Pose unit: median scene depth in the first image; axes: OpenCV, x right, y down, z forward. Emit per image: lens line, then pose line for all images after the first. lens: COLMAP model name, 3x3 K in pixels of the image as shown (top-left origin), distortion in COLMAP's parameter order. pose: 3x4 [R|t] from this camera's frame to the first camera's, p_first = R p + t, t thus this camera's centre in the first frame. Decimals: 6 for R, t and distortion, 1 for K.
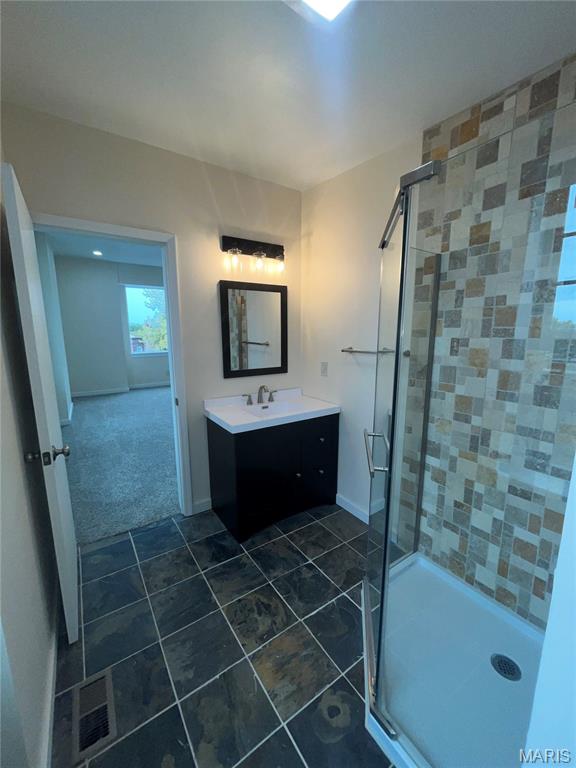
lens RADIAL K [[310.1, 0, 290.5], [0, 310.1, 382.4], [0, 0, 1]] dist [0.000632, -0.000201]
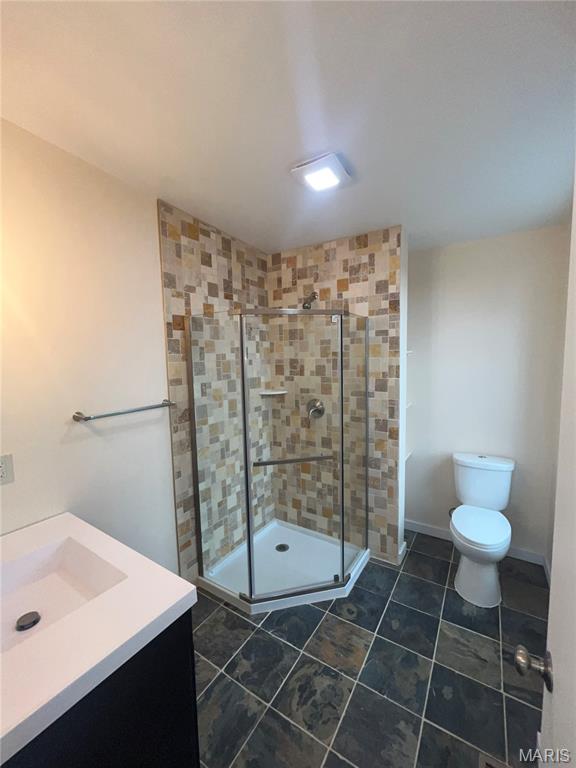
lens RADIAL K [[310.1, 0, 291.5], [0, 310.1, 380.2], [0, 0, 1]] dist [0.000632, -0.000201]
pose [[-0.386386, -0.066797, 0.919915, -0.827951], [0.166487, 0.975940, 0.140794, -0.283661], [-0.907187, 0.207554, -0.365969, 1.168537]]
